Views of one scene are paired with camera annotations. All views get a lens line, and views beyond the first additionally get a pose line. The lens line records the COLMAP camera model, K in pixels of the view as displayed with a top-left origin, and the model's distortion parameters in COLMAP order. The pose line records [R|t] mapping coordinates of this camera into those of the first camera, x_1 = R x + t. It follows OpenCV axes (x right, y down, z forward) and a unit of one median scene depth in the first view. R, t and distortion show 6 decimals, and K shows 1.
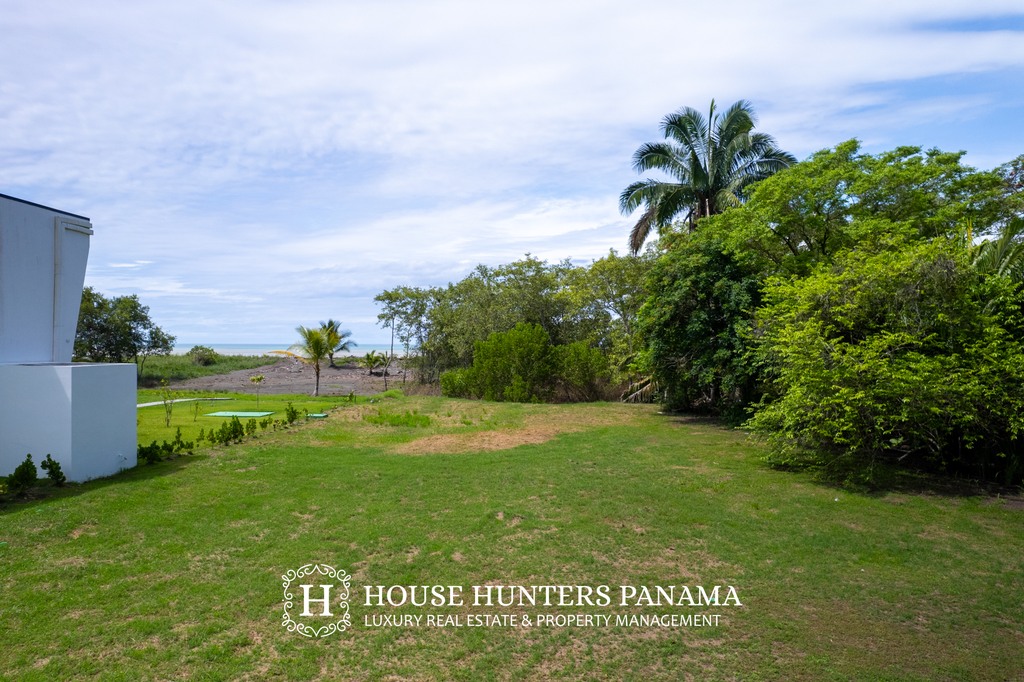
lens RADIAL K [[651.9, 0, 510.0], [0, 651.9, 346.8], [0, 0, 1]] dist [-0.060578, 0.054206]
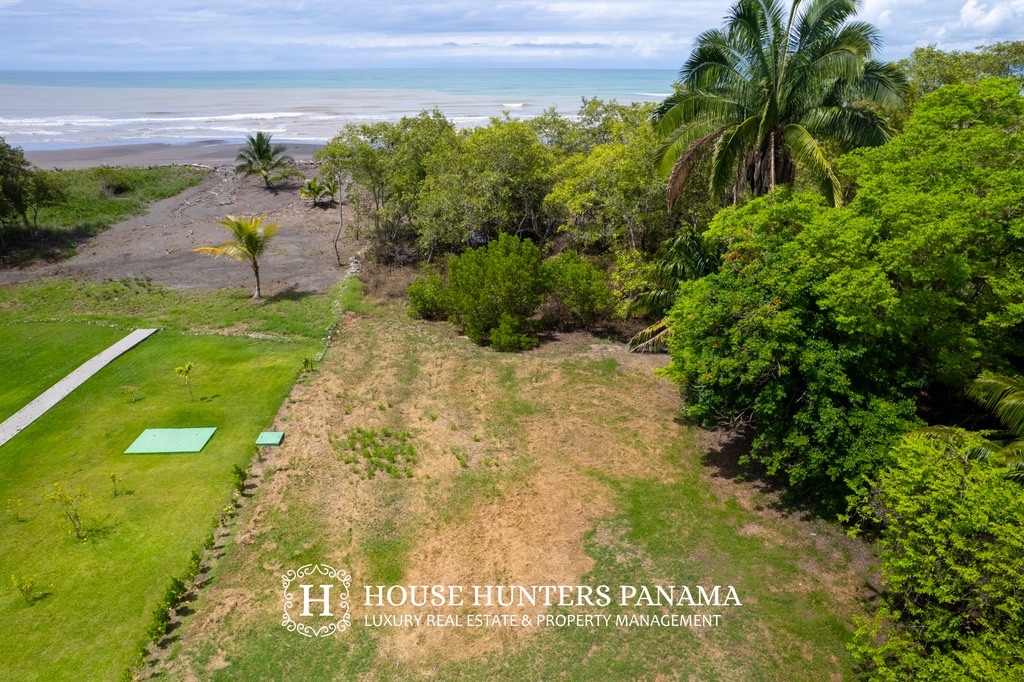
lens RADIAL K [[651.9, 0, 510.0], [0, 651.9, 346.8], [0, 0, 1]] dist [-0.060578, 0.054206]
pose [[0.996953, -0.037145, 0.068590, -0.034534], [0.007293, 0.919870, 0.392155, -0.207543], [-0.077660, -0.390460, 0.917339, 0.188083]]
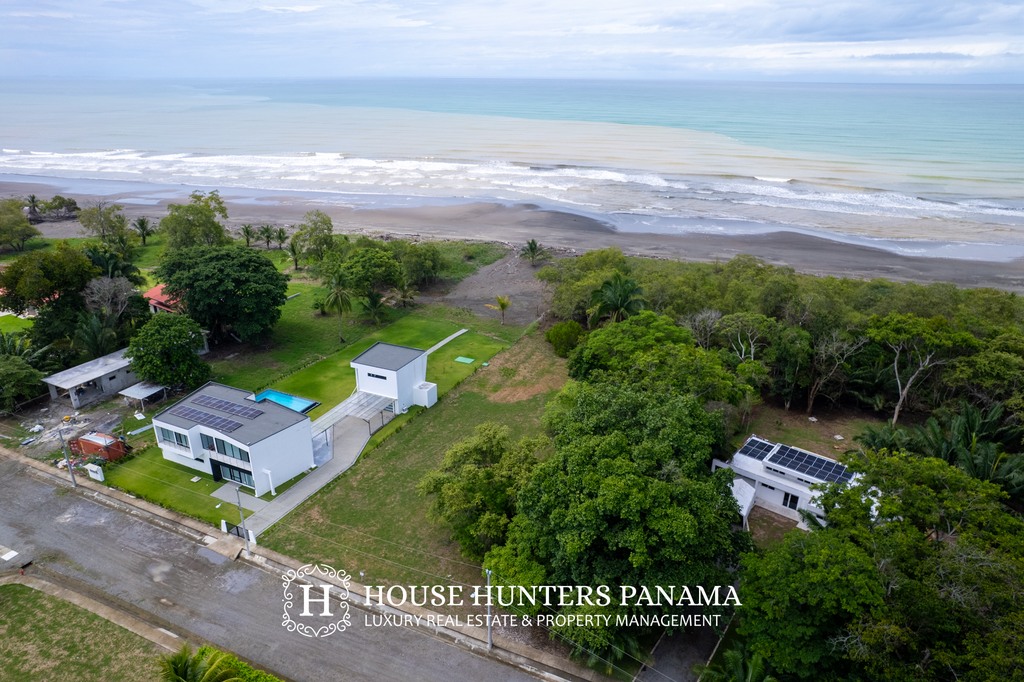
lens RADIAL K [[651.9, 0, 510.0], [0, 651.9, 346.8], [0, 0, 1]] dist [-0.060578, 0.054206]
pose [[0.914114, 0.154303, -0.374949, 0.705571], [-0.001048, 0.925650, 0.378379, -0.826900], [0.405457, -0.345488, 0.846311, -1.165945]]
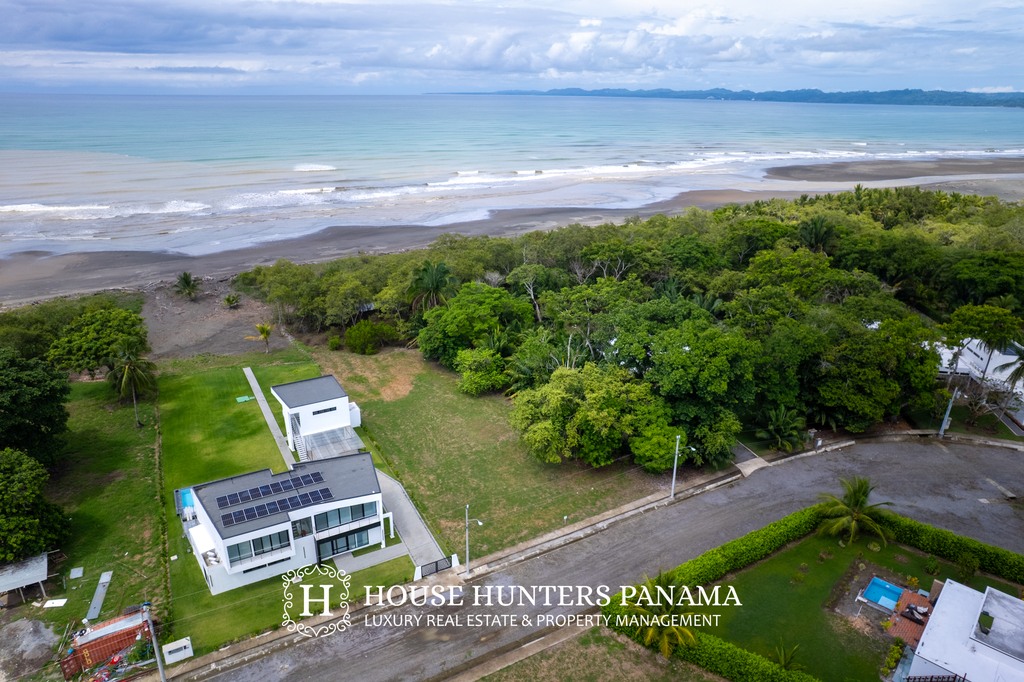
lens RADIAL K [[651.9, 0, 510.0], [0, 651.9, 346.8], [0, 0, 1]] dist [-0.060578, 0.054206]
pose [[0.861444, -0.182834, 0.473801, -0.691645], [-0.001489, 0.932034, 0.362367, -0.832785], [-0.507851, -0.312864, 0.802623, -1.363937]]
